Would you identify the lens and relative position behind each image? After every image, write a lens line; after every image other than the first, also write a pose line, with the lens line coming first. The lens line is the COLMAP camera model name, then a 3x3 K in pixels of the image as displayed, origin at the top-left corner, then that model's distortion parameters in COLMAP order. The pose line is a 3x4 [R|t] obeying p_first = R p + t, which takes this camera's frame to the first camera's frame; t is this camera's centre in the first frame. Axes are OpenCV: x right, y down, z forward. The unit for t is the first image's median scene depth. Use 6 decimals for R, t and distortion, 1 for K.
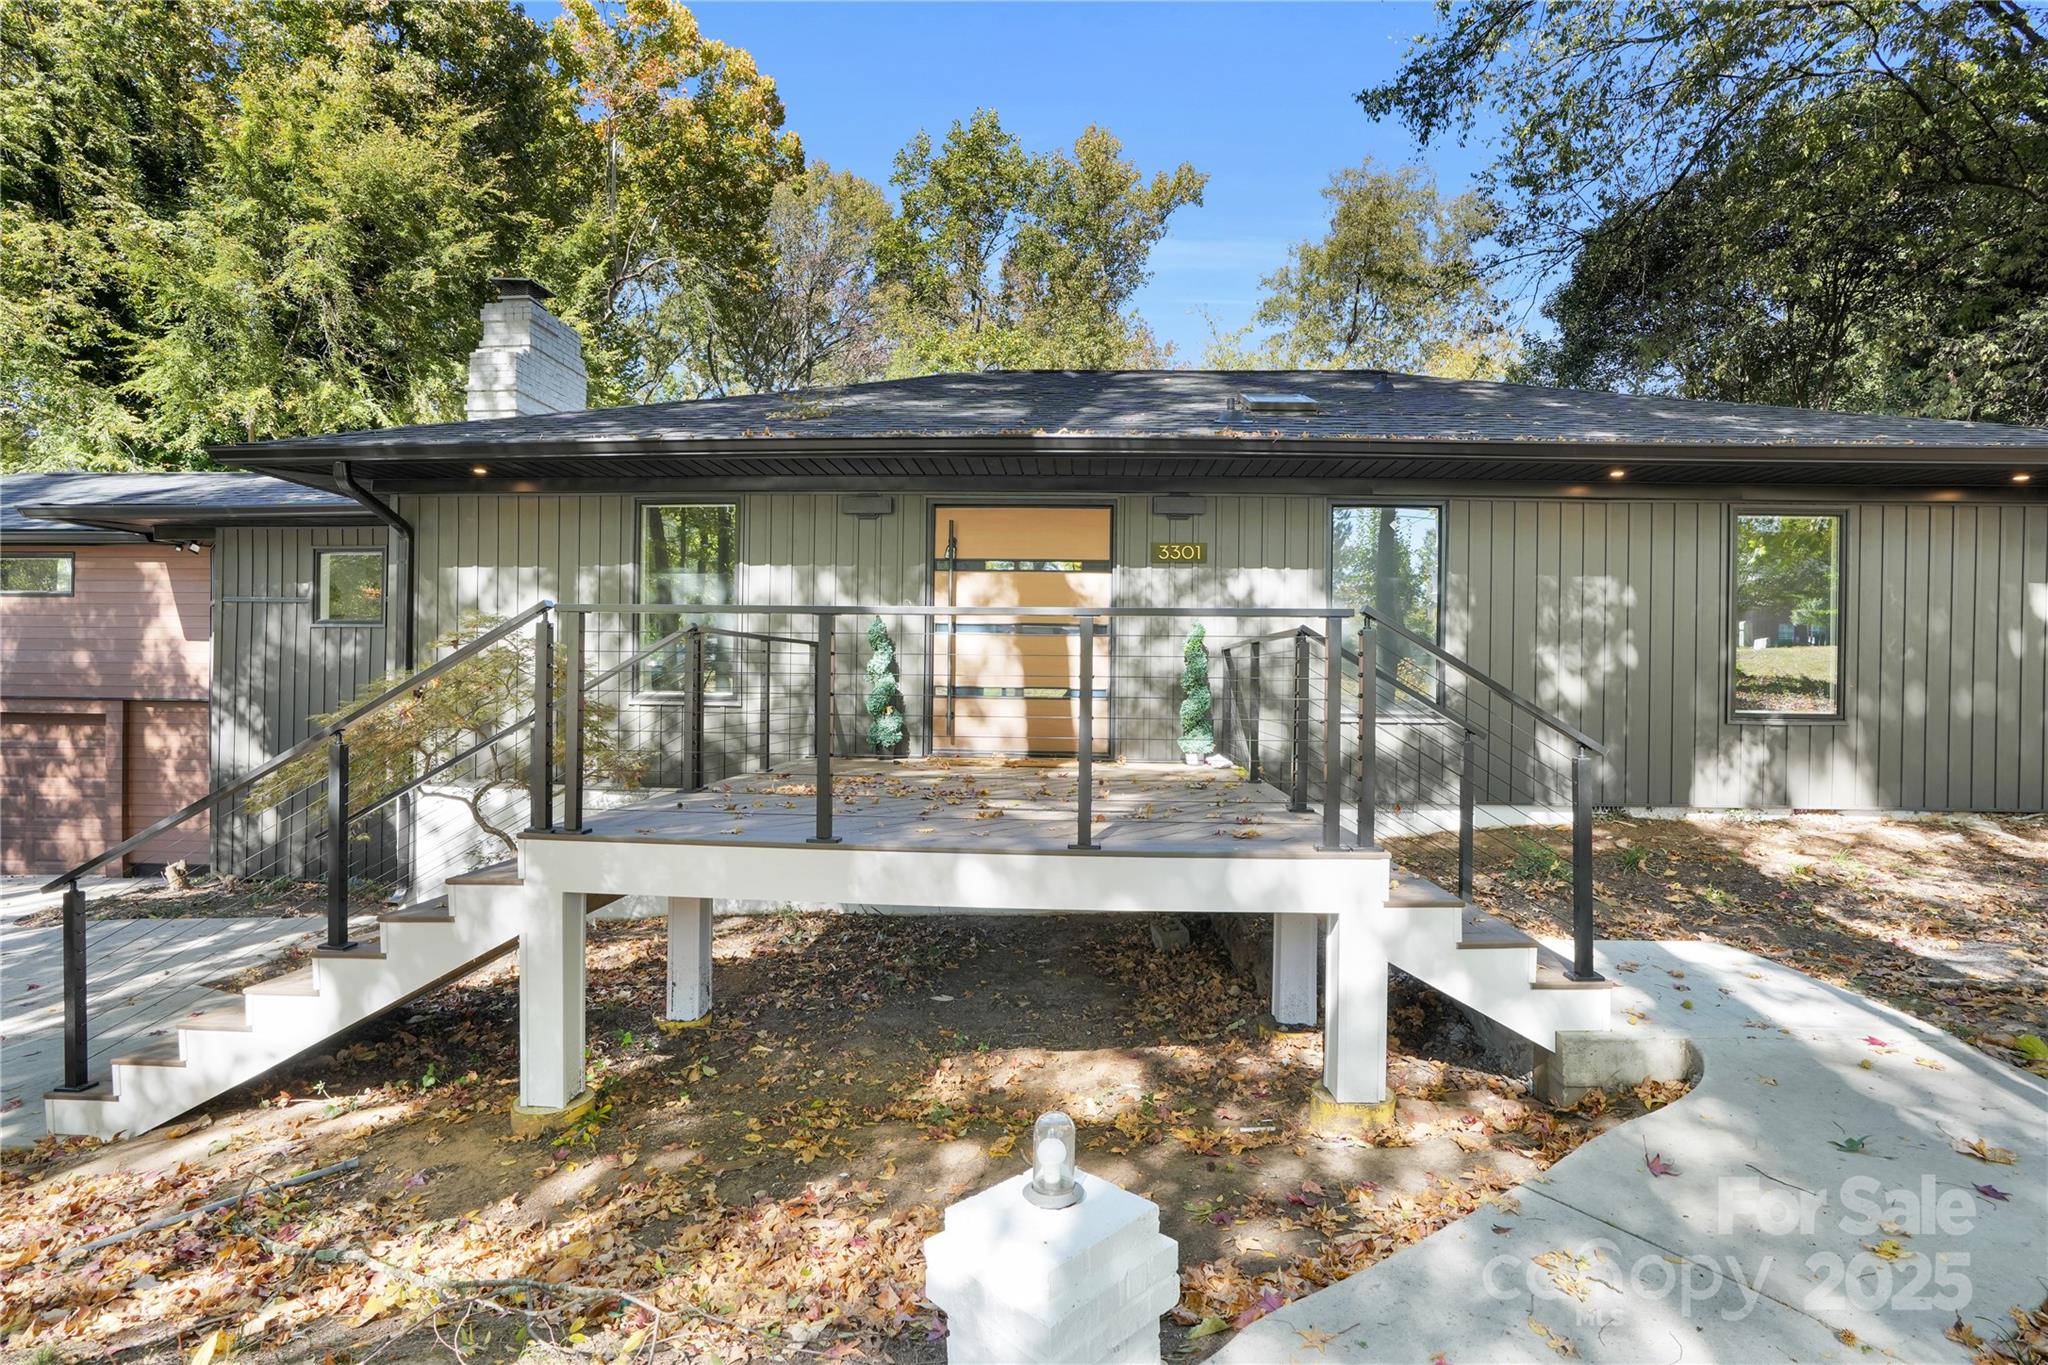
lens RADIAL K [[950.5, 0, 1024.0], [0, 950.5, 682.5], [0, 0, 1]] dist [0.001976, 0.000409]
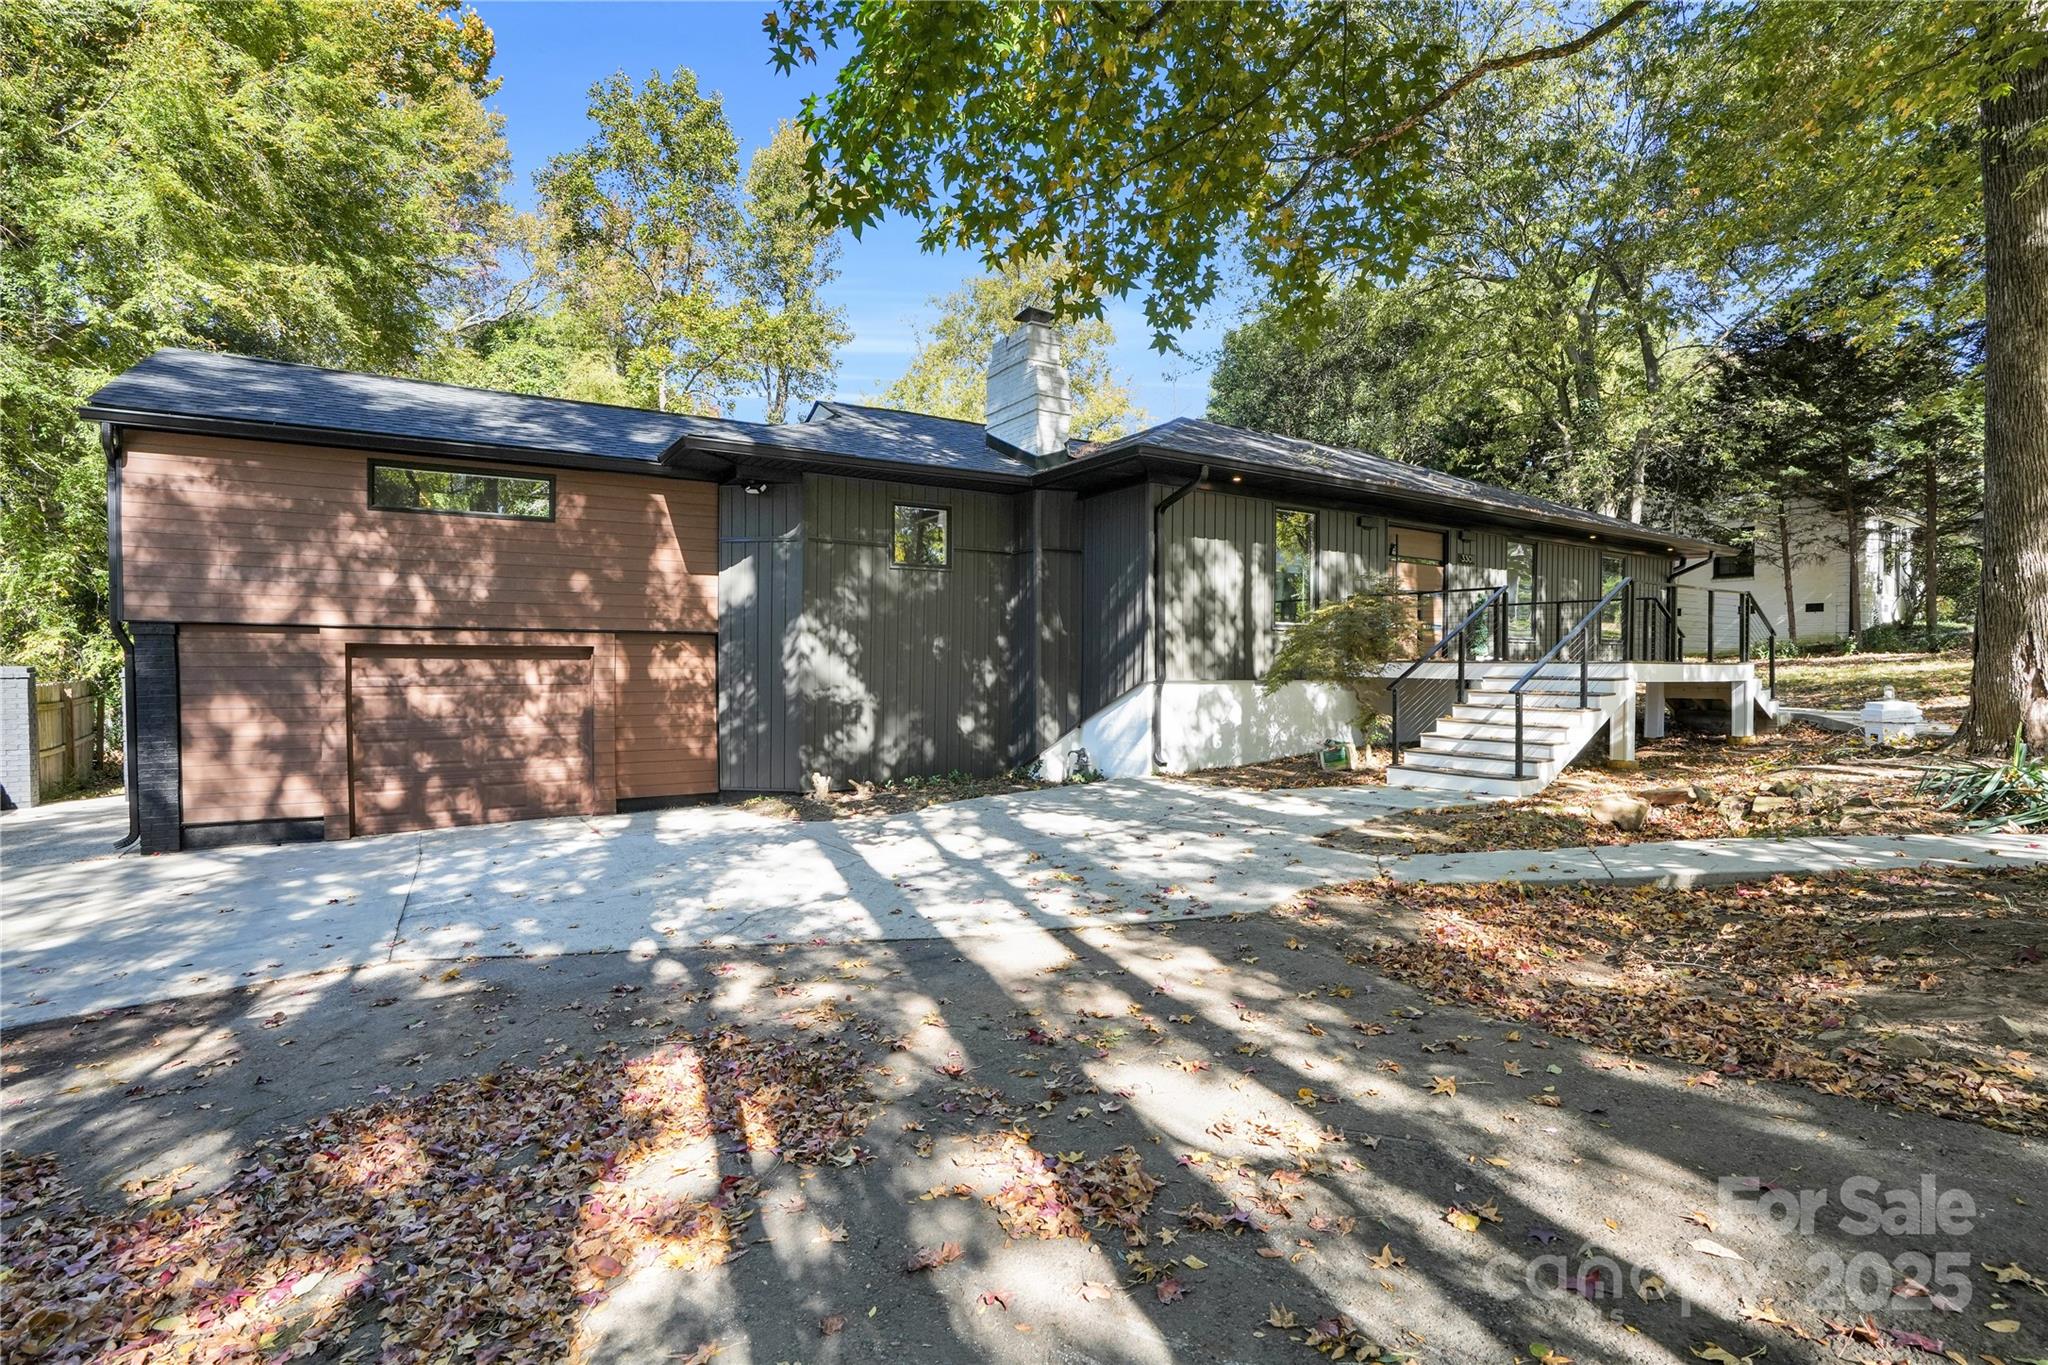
lens RADIAL K [[949.8, 0, 1024.0], [0, 949.8, 682.5], [0, 0, 1]] dist [-0.021394, 0.000554]
pose [[0.805626, -0.018985, 0.592120, -1.281783], [-0.003664, 0.999308, 0.037026, 0.036930], [-0.592413, -0.031999, 0.804999, -0.029653]]
